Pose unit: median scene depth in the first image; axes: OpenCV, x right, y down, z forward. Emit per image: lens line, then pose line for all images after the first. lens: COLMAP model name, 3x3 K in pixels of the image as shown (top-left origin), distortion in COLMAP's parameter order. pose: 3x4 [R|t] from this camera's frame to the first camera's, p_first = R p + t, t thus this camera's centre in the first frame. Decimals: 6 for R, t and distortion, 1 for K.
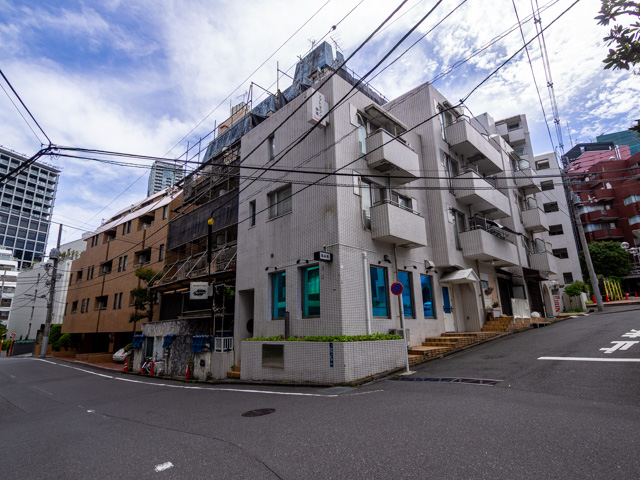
lens RADIAL K [[343.6, 0, 316.1], [0, 343.6, 239.6], [0, 0, 1]] dist [-0.000640, -0.001691]
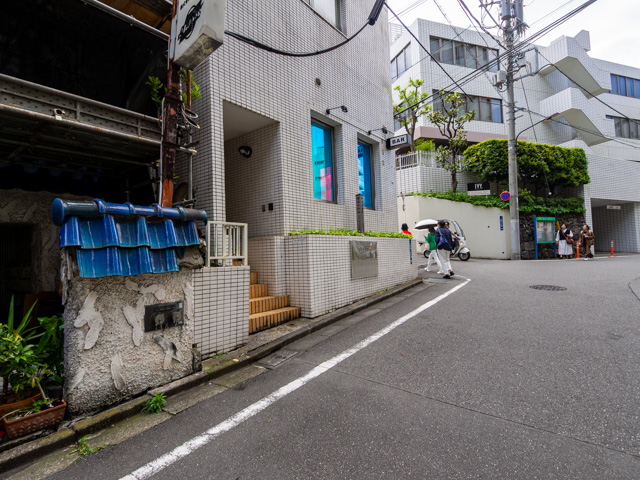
lens RADIAL K [[343.6, 0, 316.1], [0, 343.6, 239.6], [0, 0, 1]] dist [-0.000640, -0.001691]
pose [[-0.089687, 0.068260, 0.993628, -0.542322], [-0.209074, 0.974129, -0.085792, 0.279233], [-0.973778, -0.215436, -0.073095, 0.846533]]
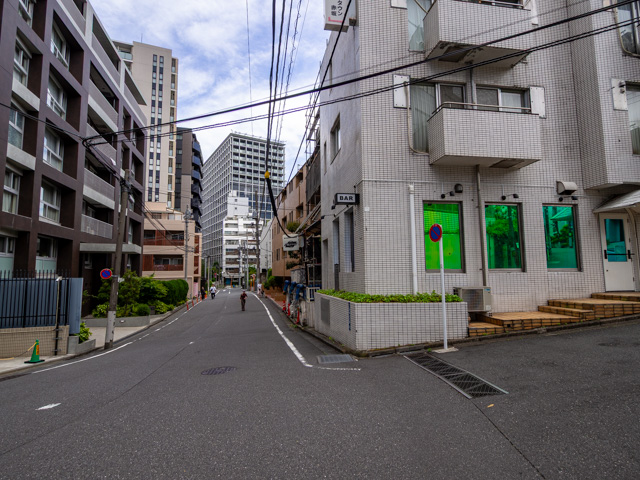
lens RADIAL K [[343.6, 0, 316.1], [0, 343.6, 239.6], [0, 0, 1]] dist [-0.000640, -0.001691]
pose [[0.813395, -0.045021, -0.579967, 0.299646], [0.139218, 0.983093, 0.118936, 0.026433], [0.564807, -0.177484, 0.805911, 0.201249]]
